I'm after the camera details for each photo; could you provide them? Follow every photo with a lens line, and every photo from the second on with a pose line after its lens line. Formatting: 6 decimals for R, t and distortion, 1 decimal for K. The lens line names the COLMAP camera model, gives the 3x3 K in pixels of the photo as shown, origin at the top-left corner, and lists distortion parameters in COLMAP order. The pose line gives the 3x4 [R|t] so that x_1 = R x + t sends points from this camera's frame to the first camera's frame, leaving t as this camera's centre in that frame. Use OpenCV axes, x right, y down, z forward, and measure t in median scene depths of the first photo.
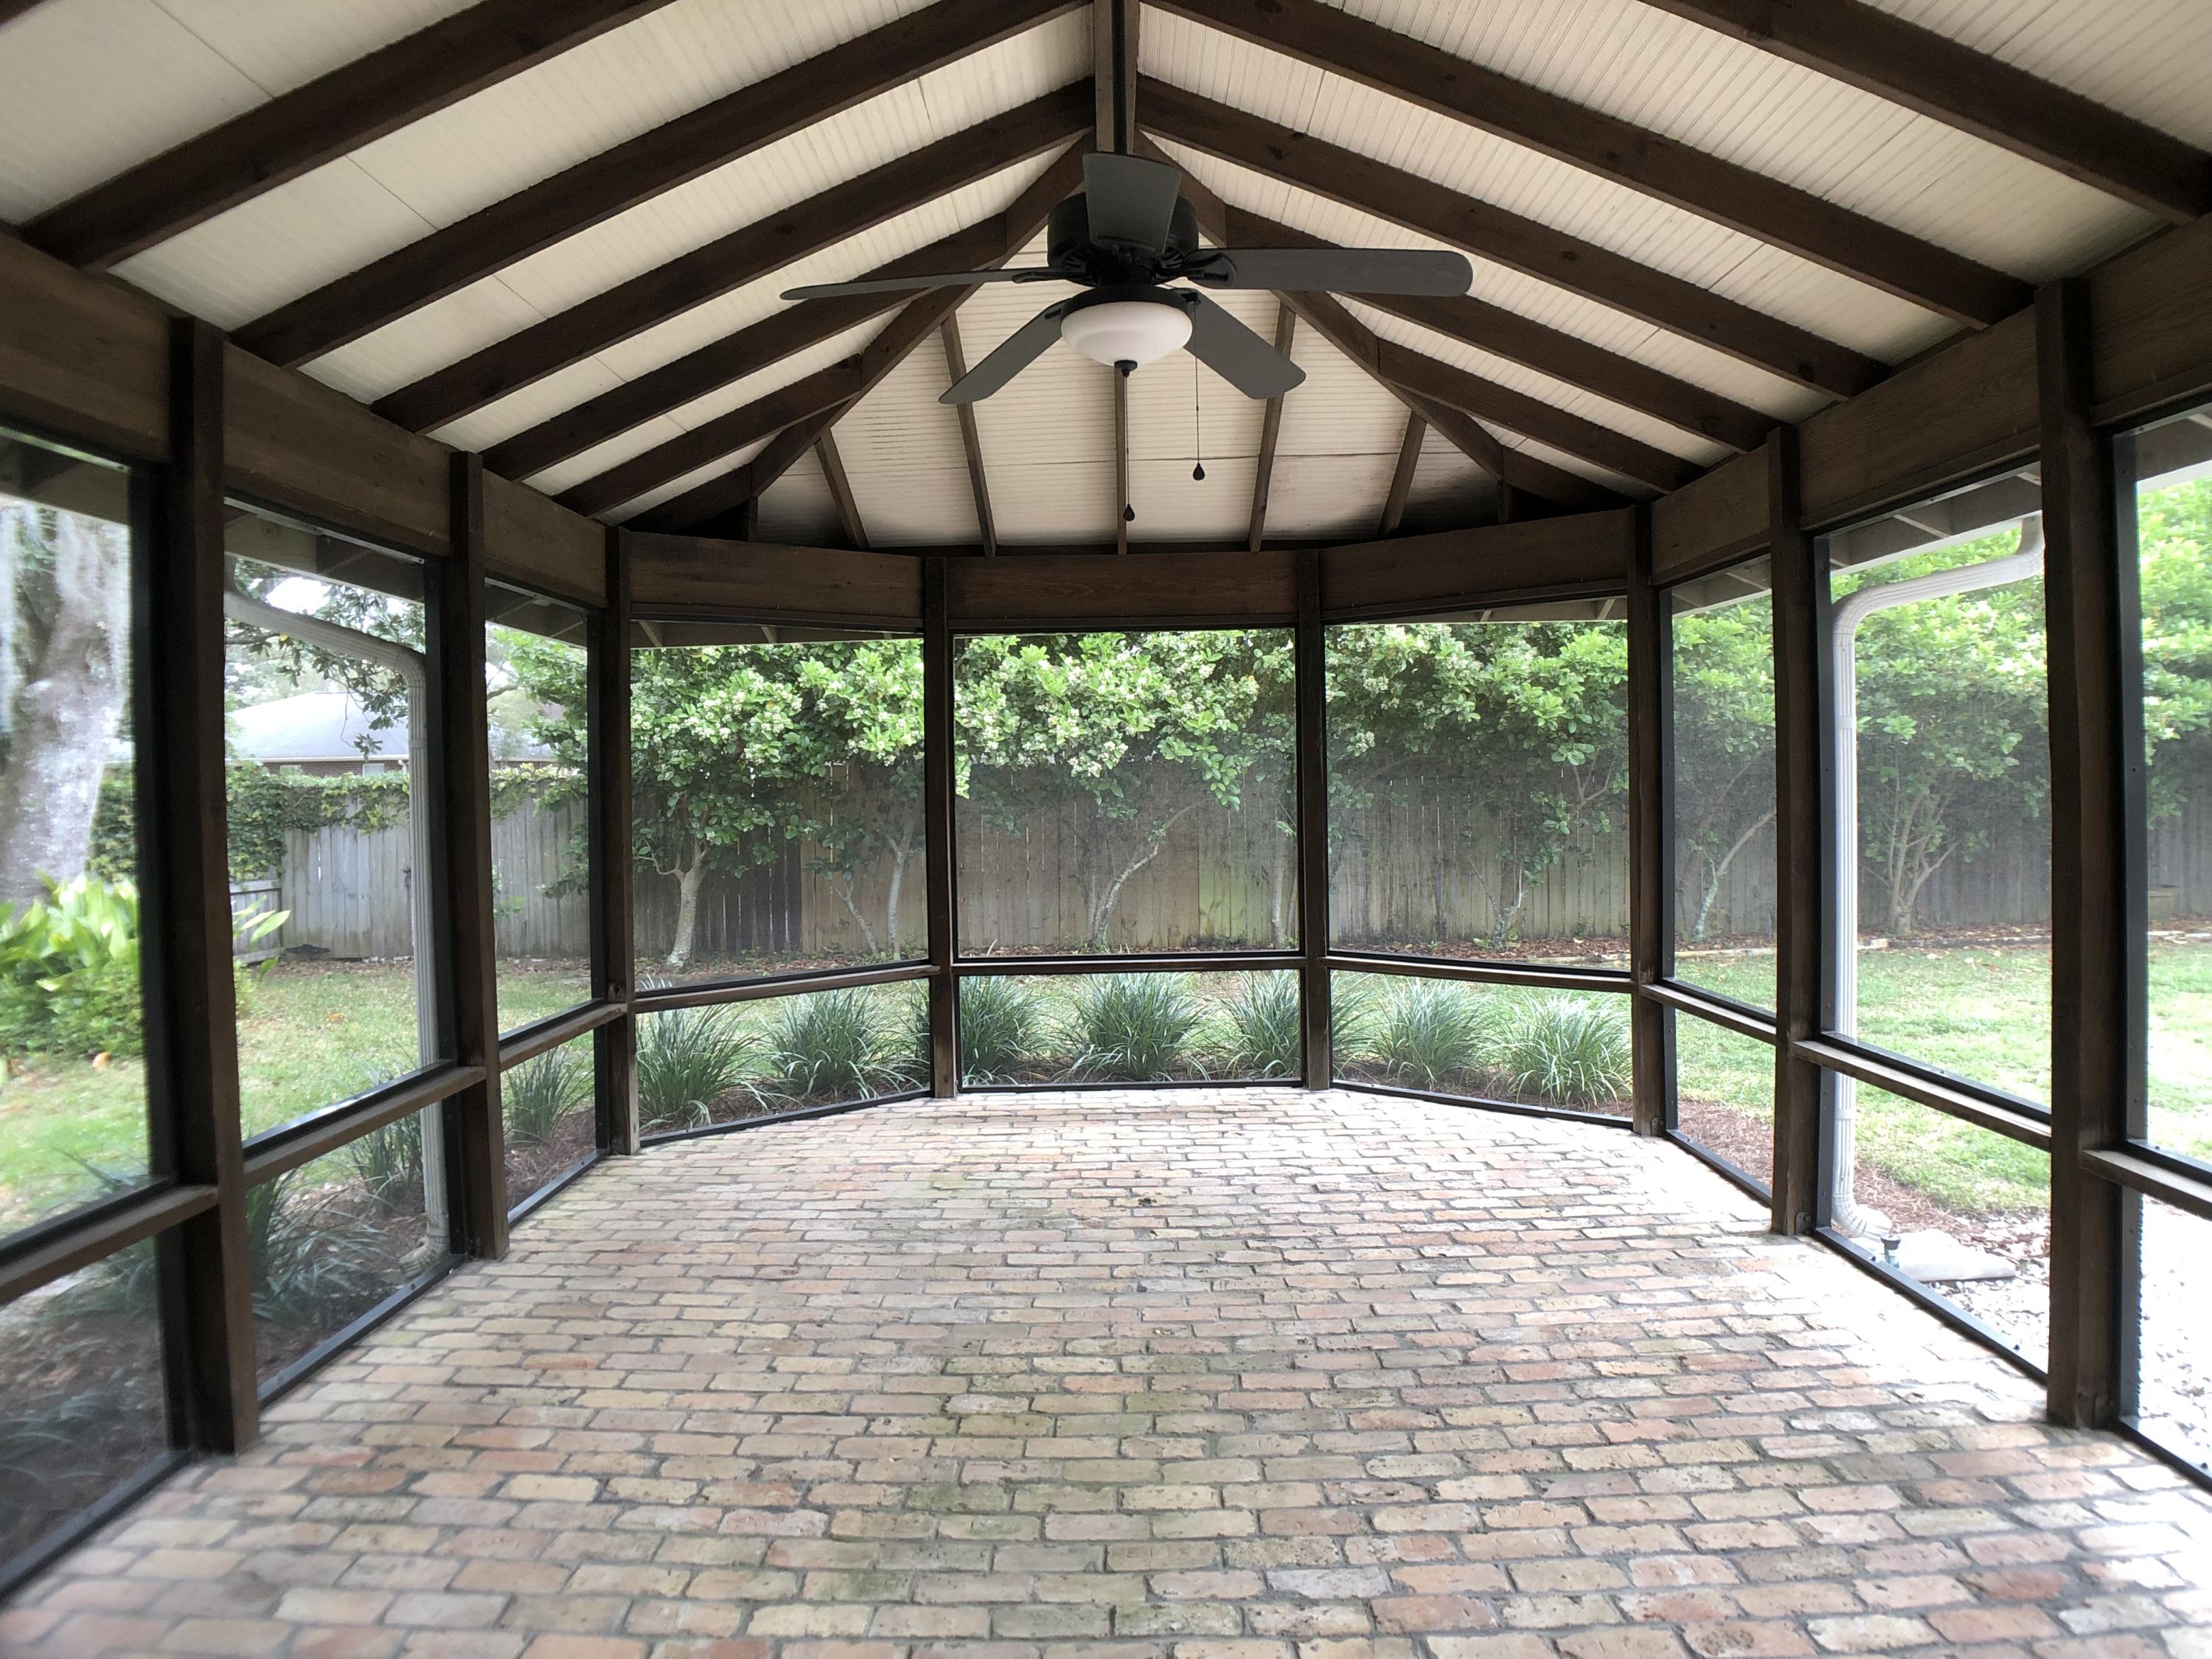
lens RADIAL K [[1270.4, 0, 1108.3], [0, 1270.4, 811.8], [0, 0, 1]] dist [-0.078698, 0.015524]
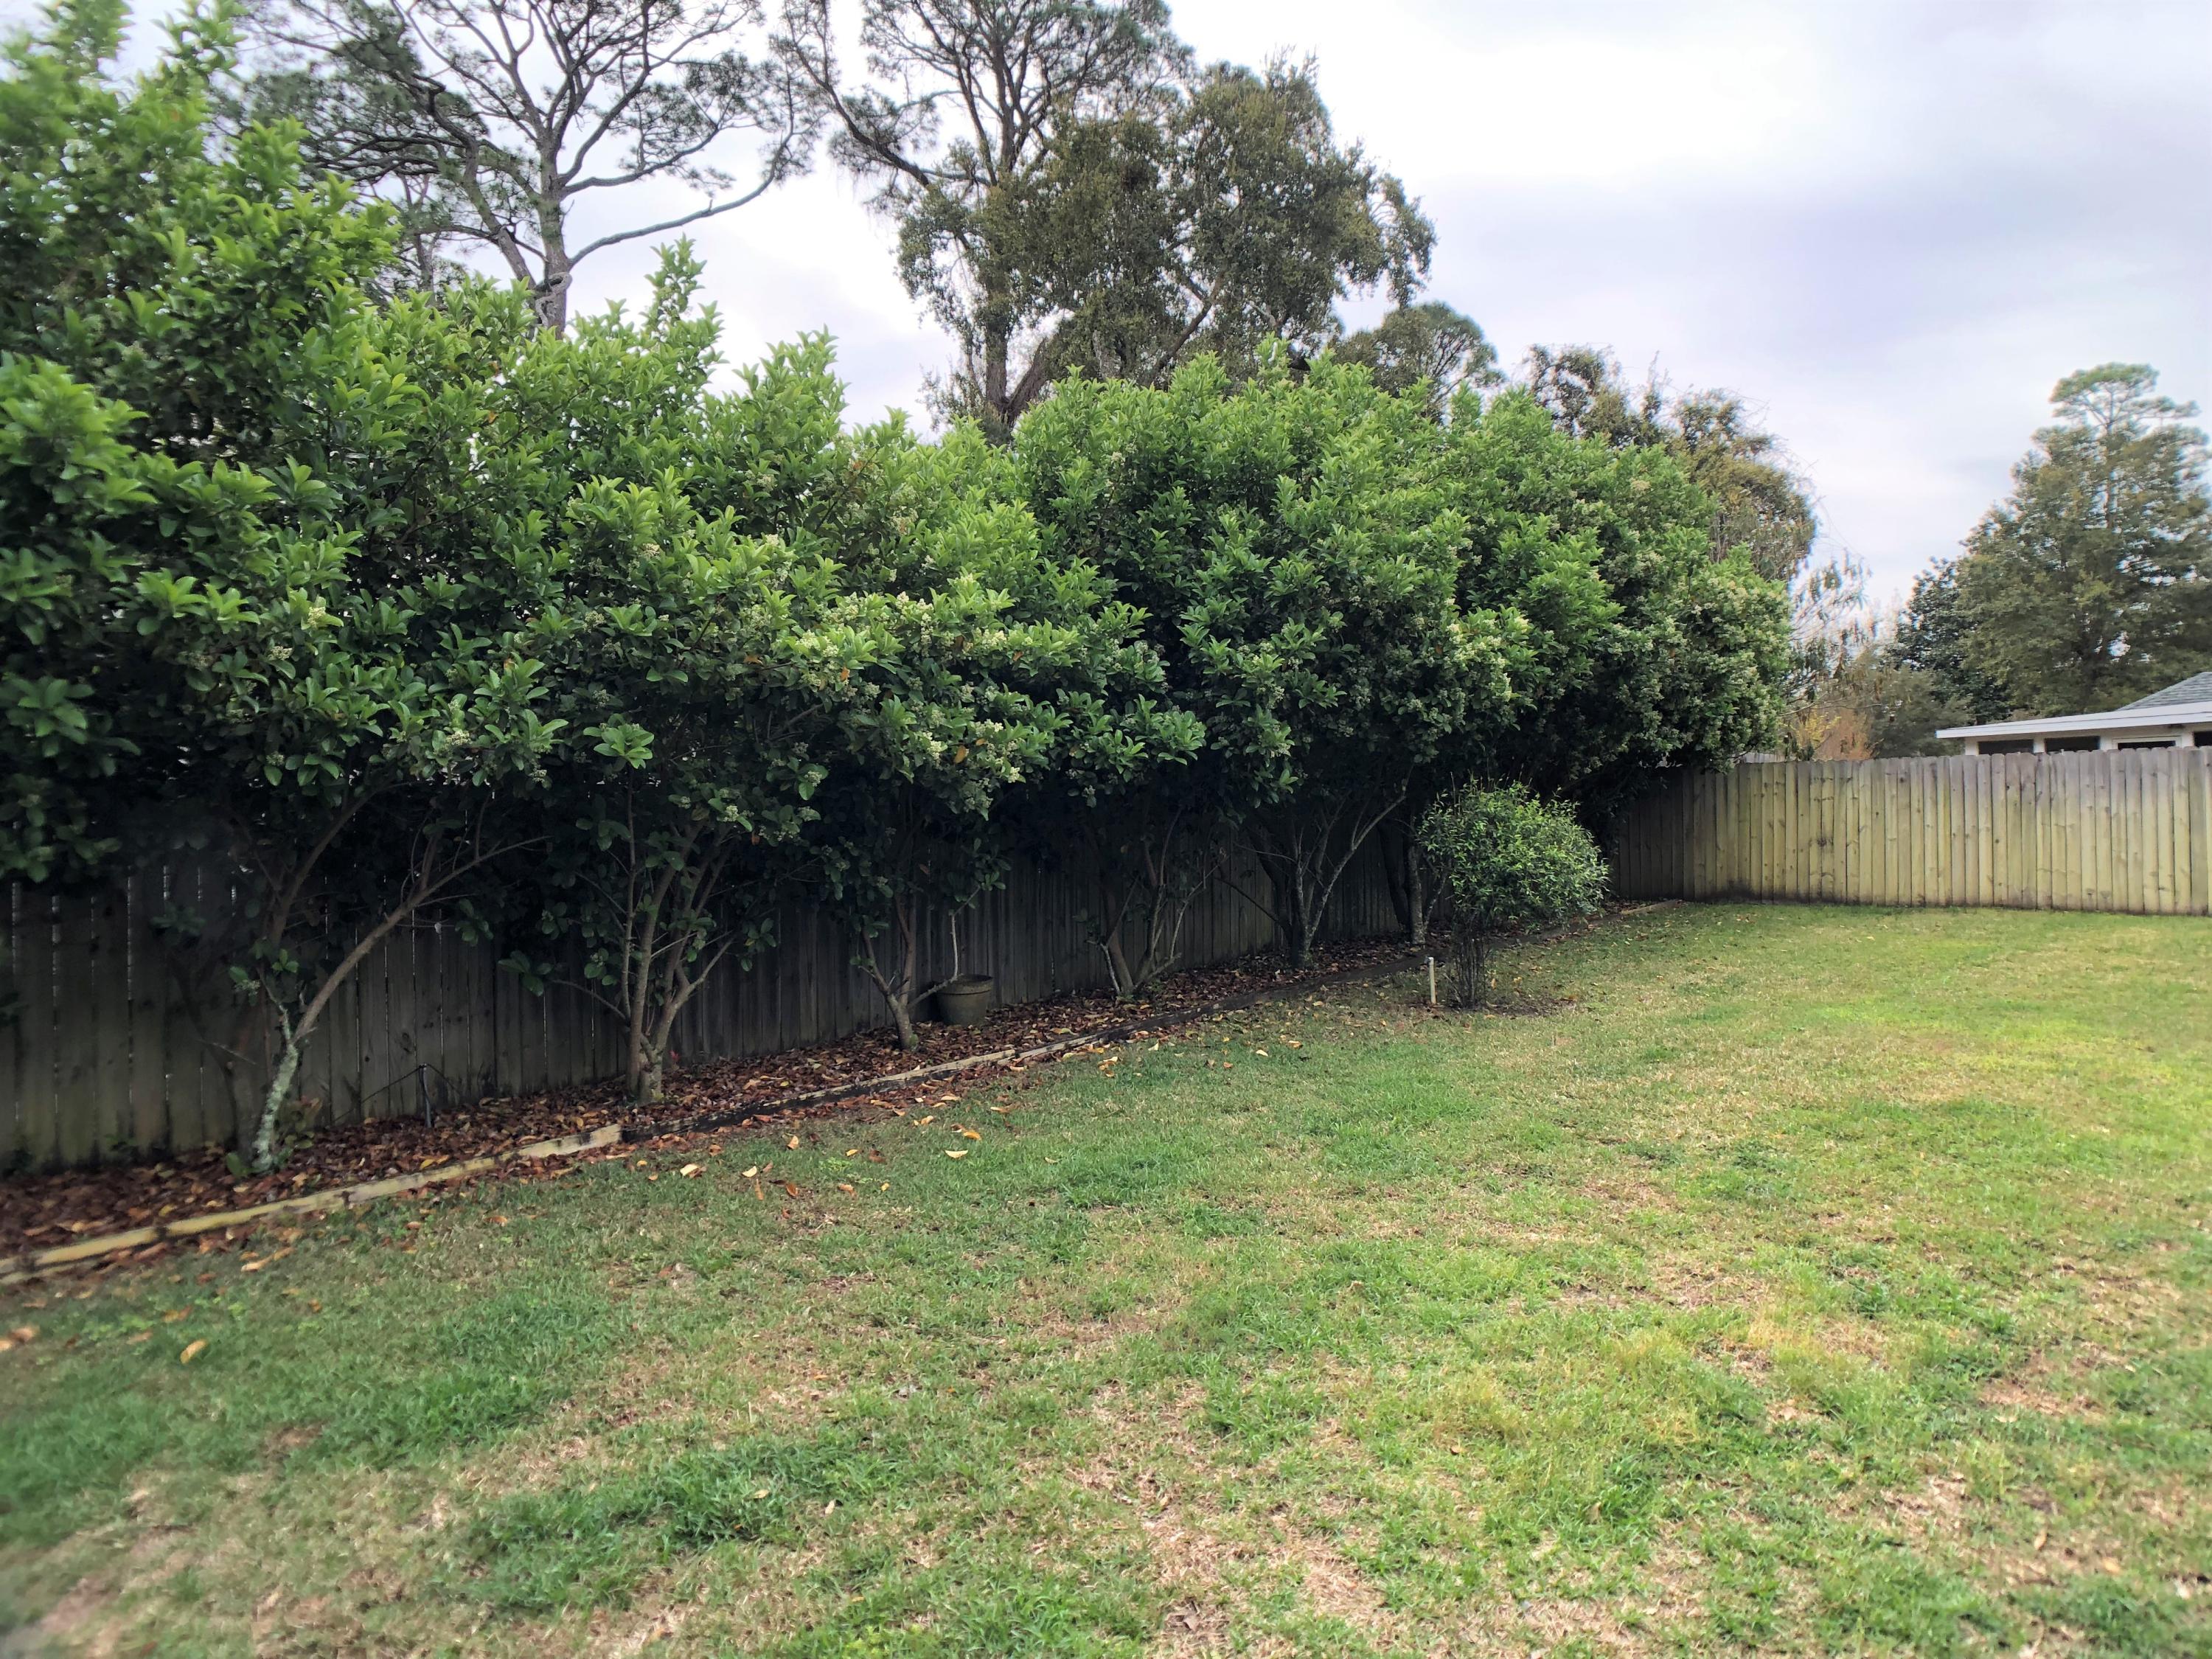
lens RADIAL K [[1270.4, 0, 1107.7], [0, 1270.4, 816.0], [0, 0, 1]] dist [-0.078698, 0.015524]
pose [[0.630103, 0.014698, 0.776372, 0.346590], [0.010187, 0.999578, -0.027192, -0.021541], [-0.776445, 0.025042, 0.629688, 0.491779]]
